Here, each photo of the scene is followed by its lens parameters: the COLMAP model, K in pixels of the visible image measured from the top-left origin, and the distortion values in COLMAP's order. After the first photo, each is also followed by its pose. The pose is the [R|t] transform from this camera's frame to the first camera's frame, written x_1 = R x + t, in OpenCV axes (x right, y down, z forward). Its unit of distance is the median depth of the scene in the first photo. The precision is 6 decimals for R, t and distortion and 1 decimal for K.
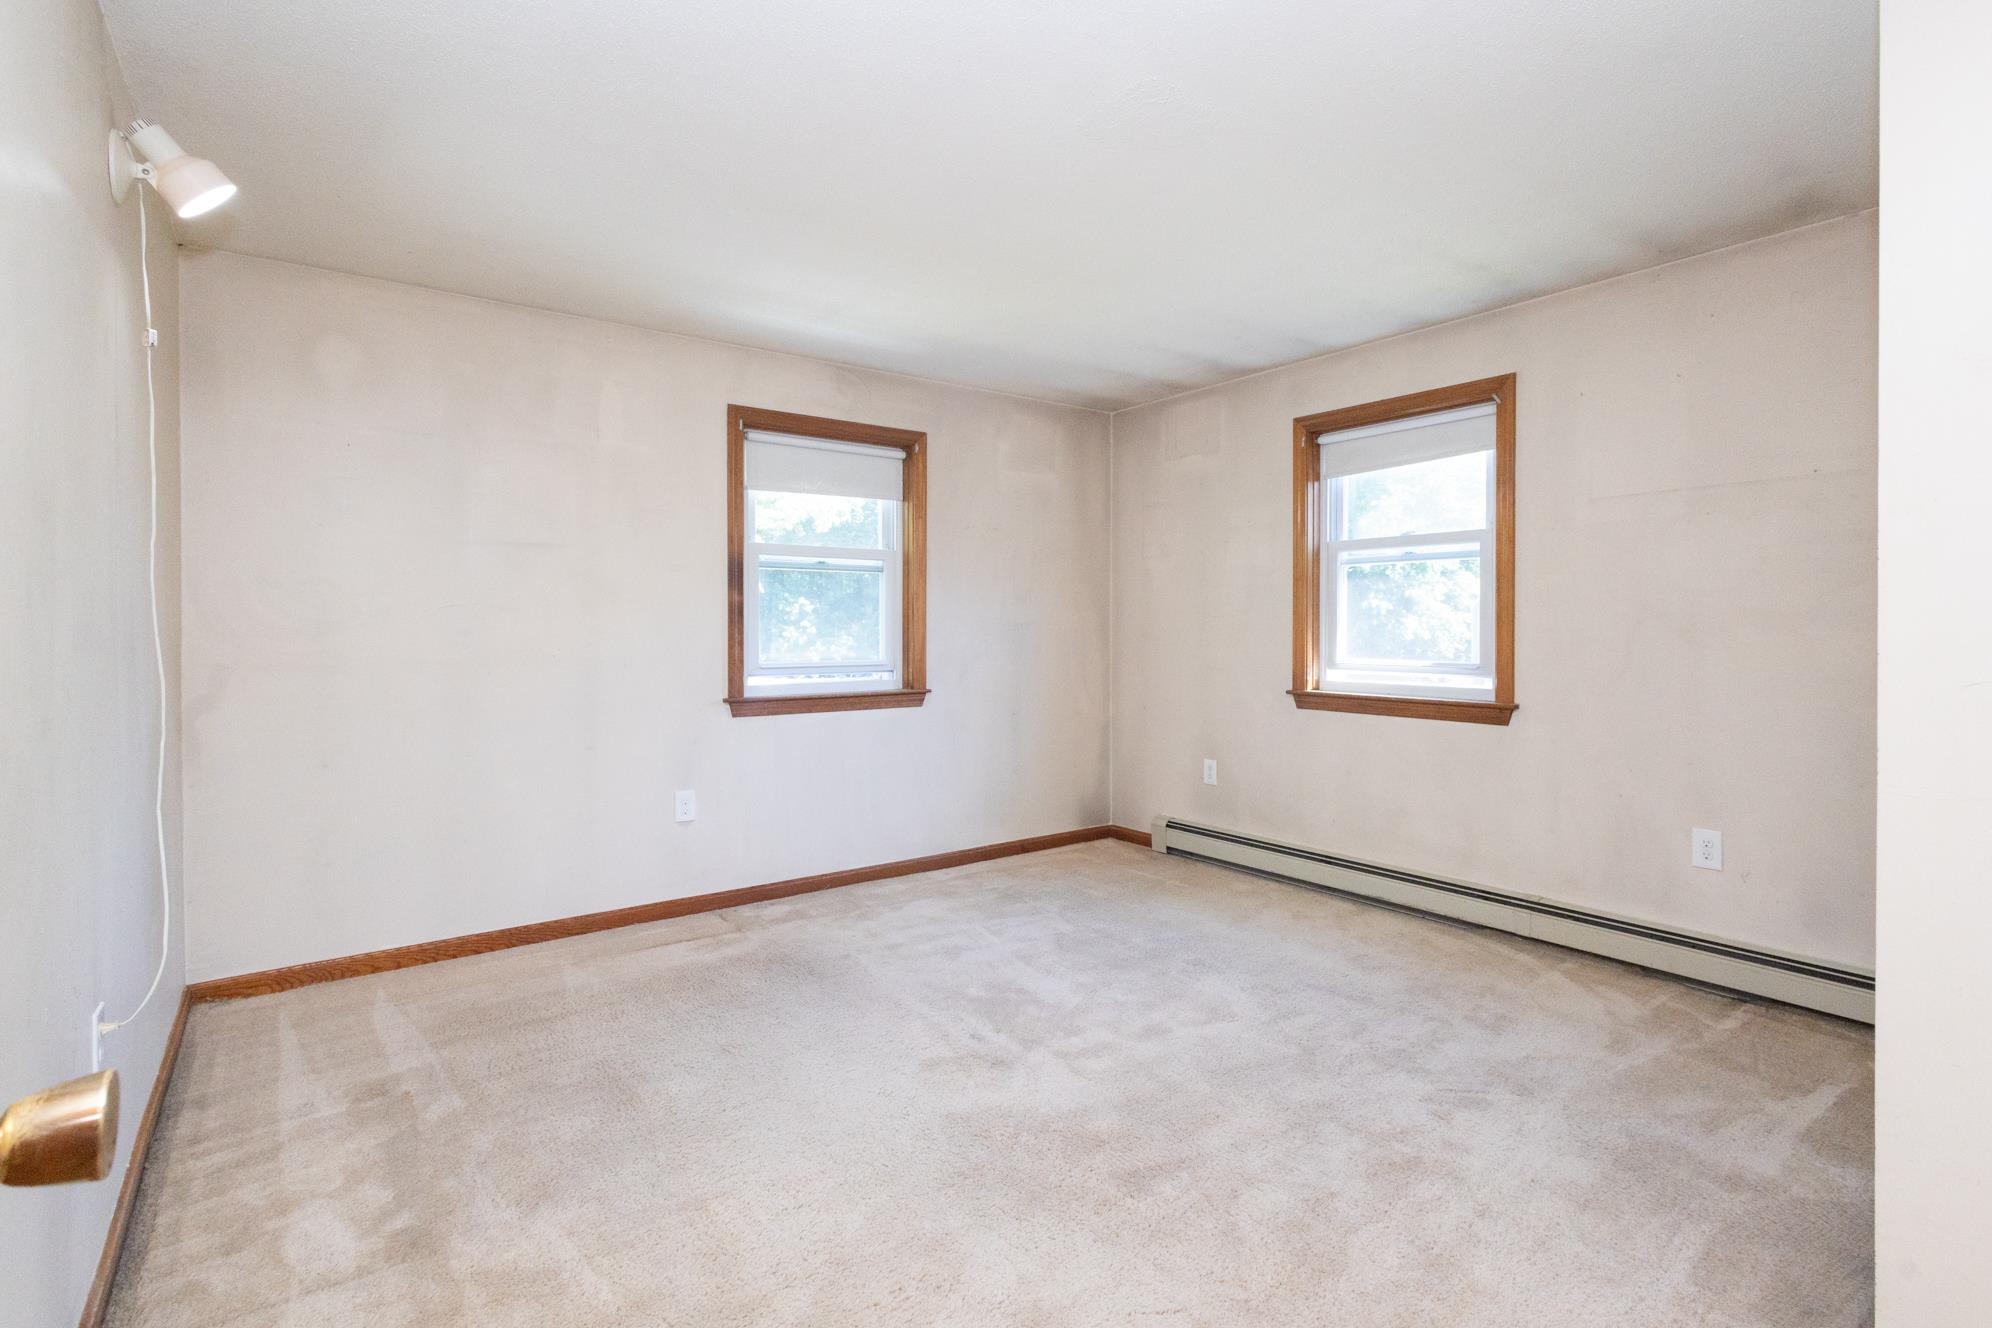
lens RADIAL K [[926.3, 0, 996.0], [0, 926.3, 664.0], [0, 0, 1]] dist [0.000744, -0.000086]
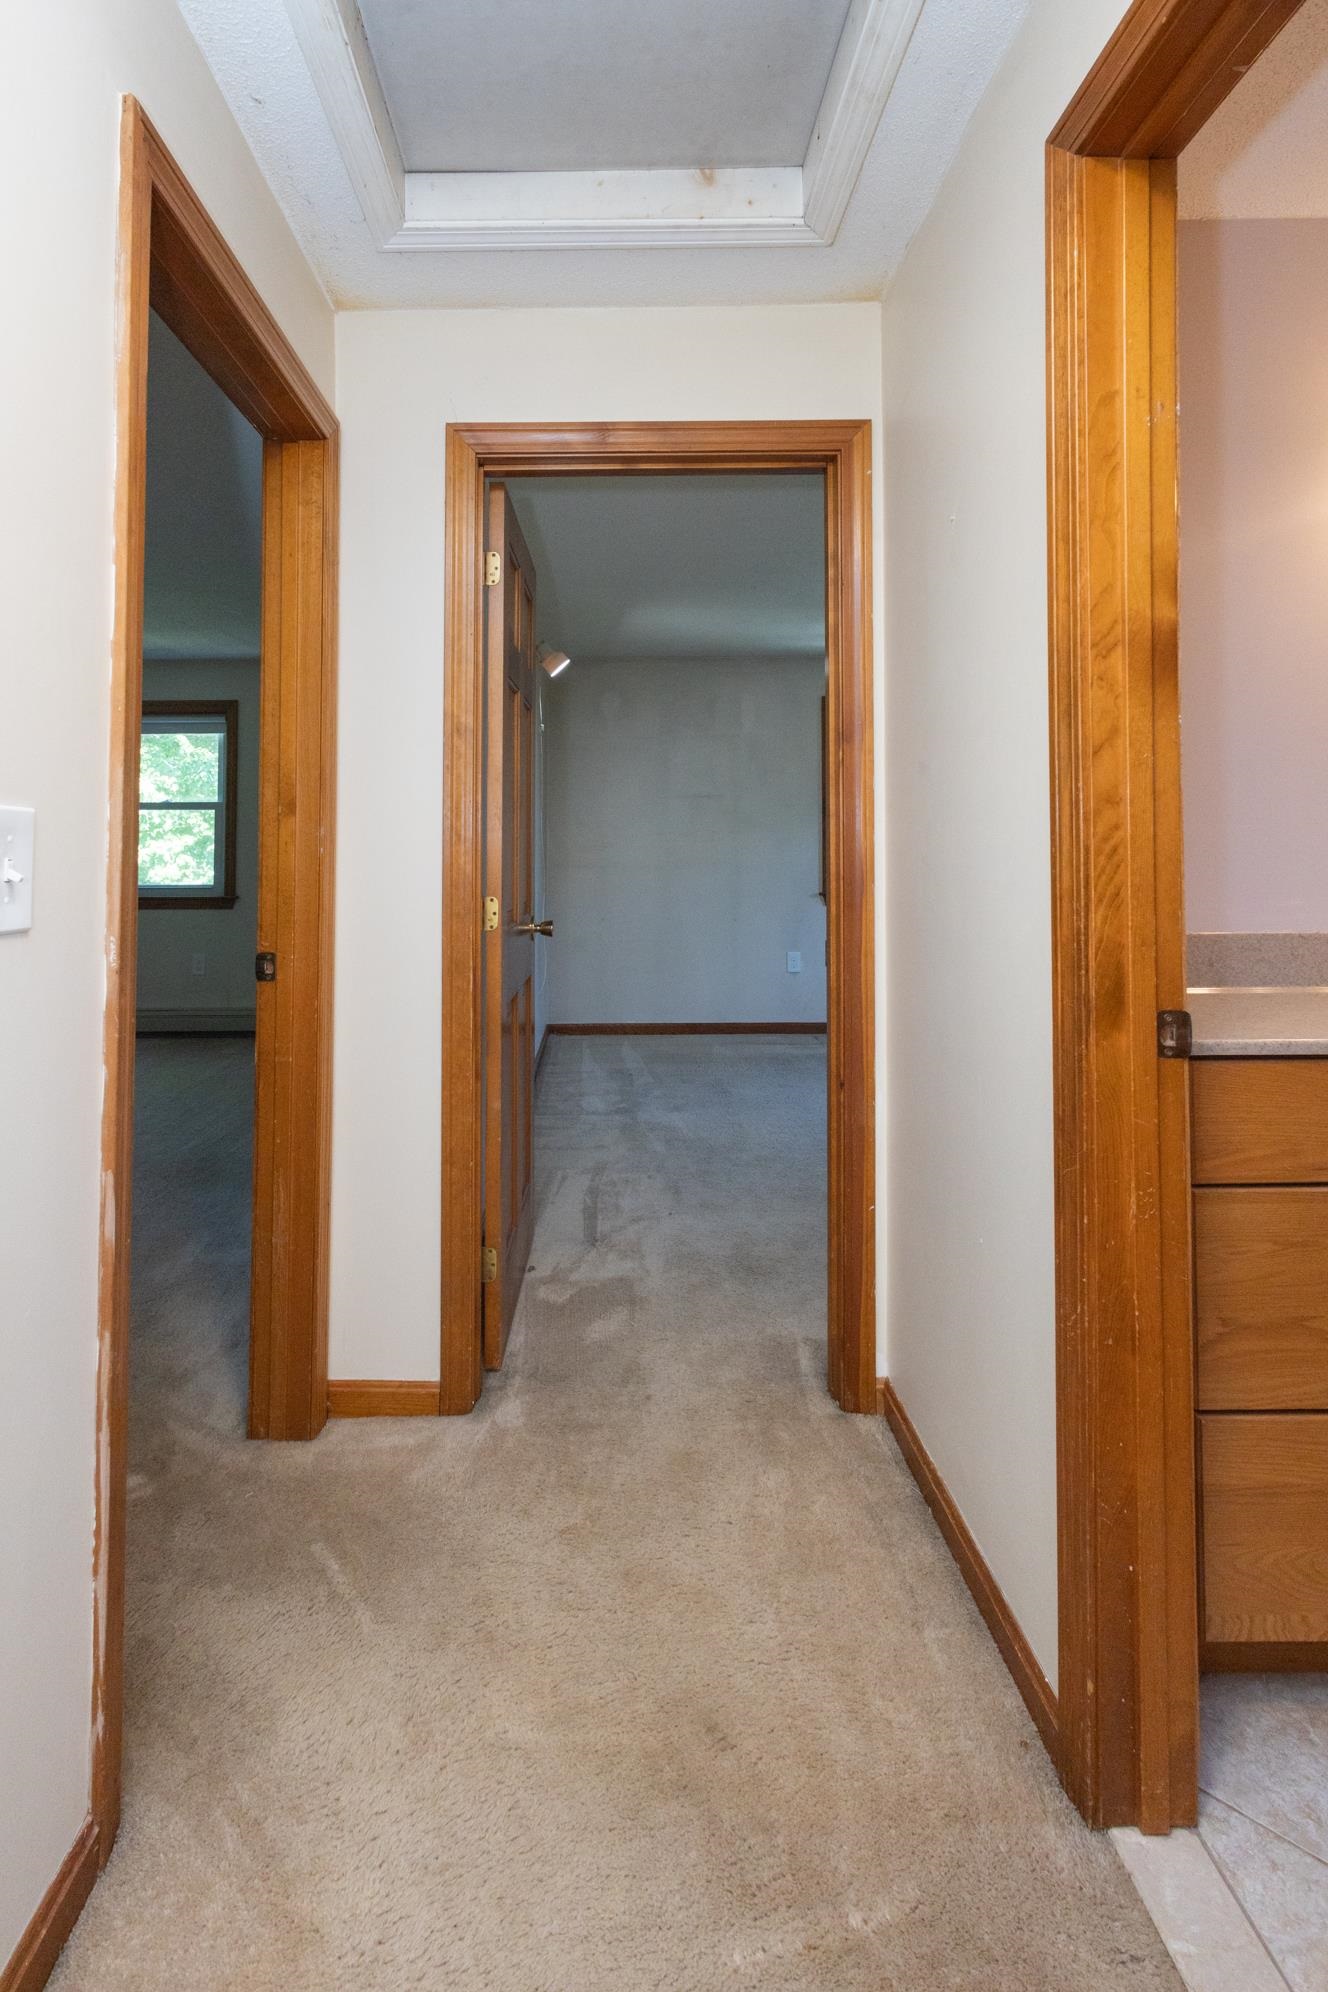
lens RADIAL K [[926.3, 0, 664.0], [0, 926.3, 996.0], [0, 0, 1]] dist [0.000744, -0.000086]
pose [[0.834783, 0.092916, -0.542681, 0.532878], [-0.023269, 0.990730, 0.133836, 0.014426], [0.550086, -0.099096, 0.829207, -0.656662]]
